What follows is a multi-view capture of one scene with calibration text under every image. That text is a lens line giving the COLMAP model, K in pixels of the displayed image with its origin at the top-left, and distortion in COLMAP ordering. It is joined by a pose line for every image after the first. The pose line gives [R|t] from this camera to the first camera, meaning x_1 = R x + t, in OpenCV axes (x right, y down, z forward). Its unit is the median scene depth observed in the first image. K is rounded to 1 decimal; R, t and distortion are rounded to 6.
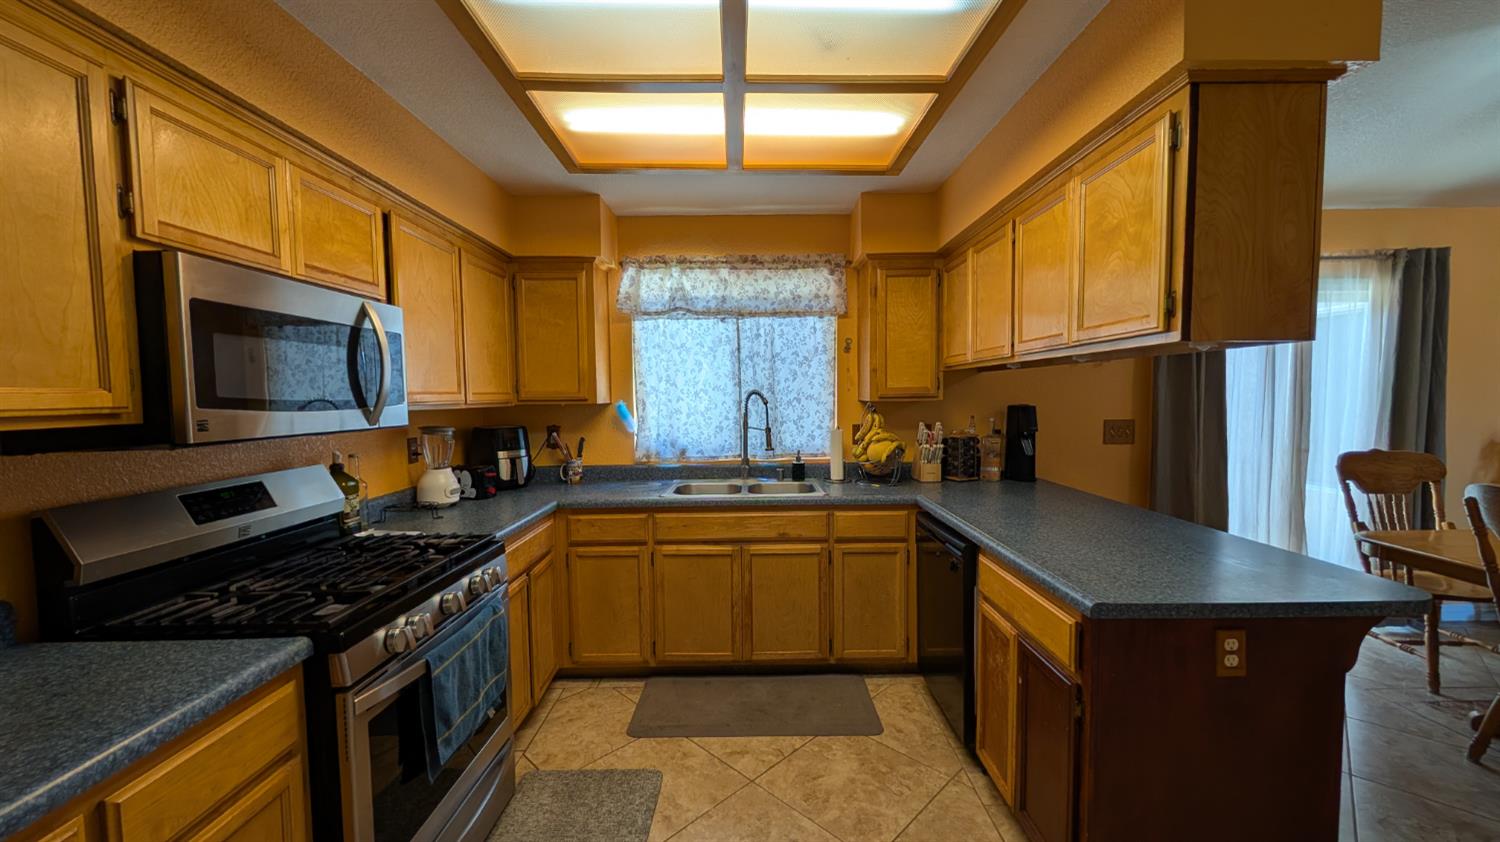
lens RADIAL K [[570.3, 0, 751.3], [0, 570.3, 417.8], [0, 0, 1]] dist [0.001945, 0.000173]
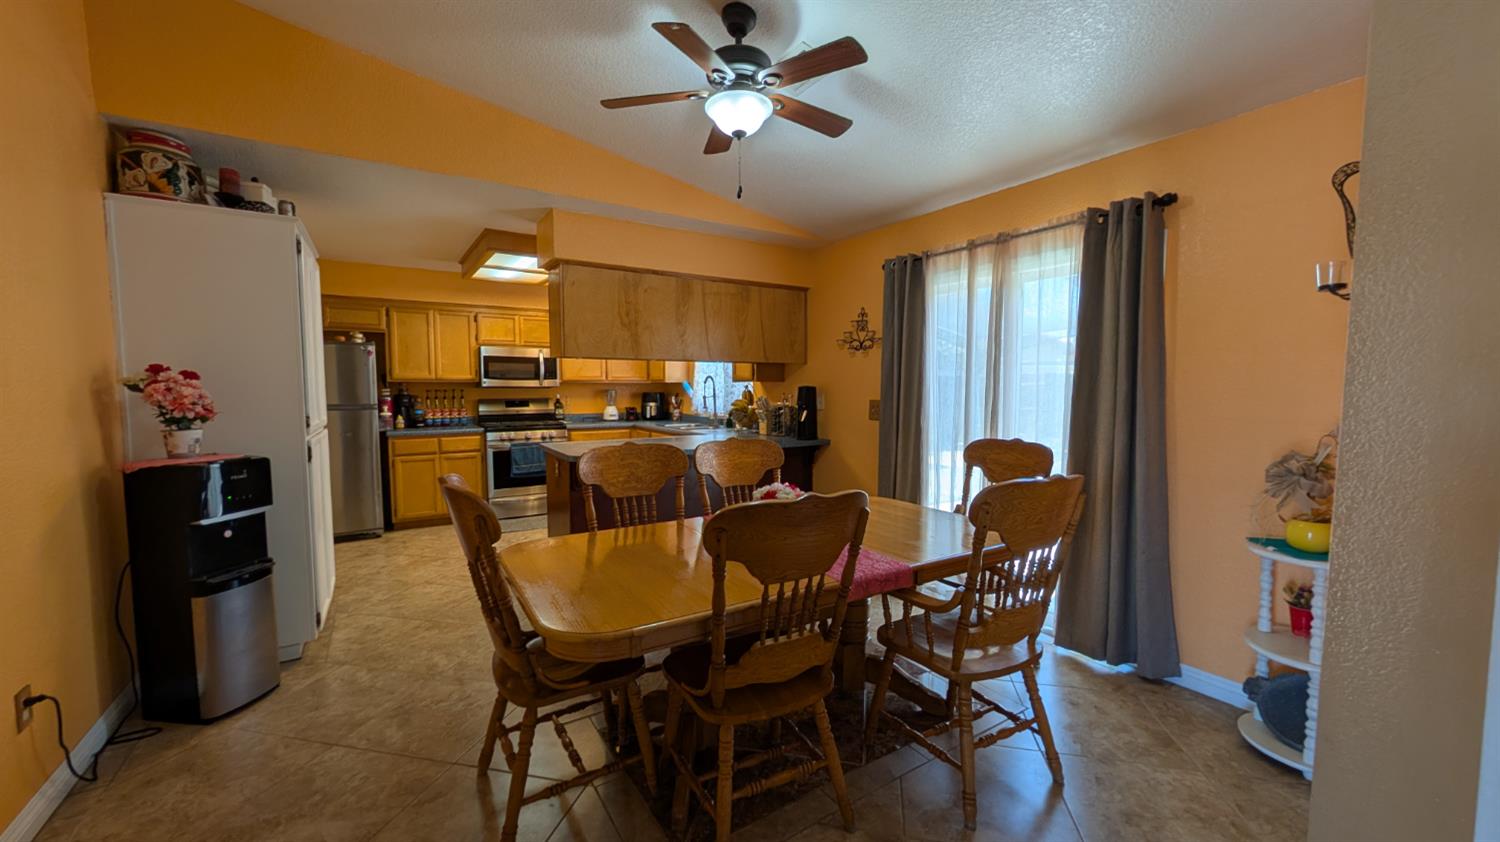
lens RADIAL K [[570.3, 0, 752.2], [0, 570.3, 425.8], [0, 0, 1]] dist [0.001945, 0.000173]
pose [[0.538824, 0.071629, -0.839367, 1.572432], [-0.046267, 0.997391, 0.055413, 0.002330], [0.841147, 0.008978, 0.540733, 0.120959]]
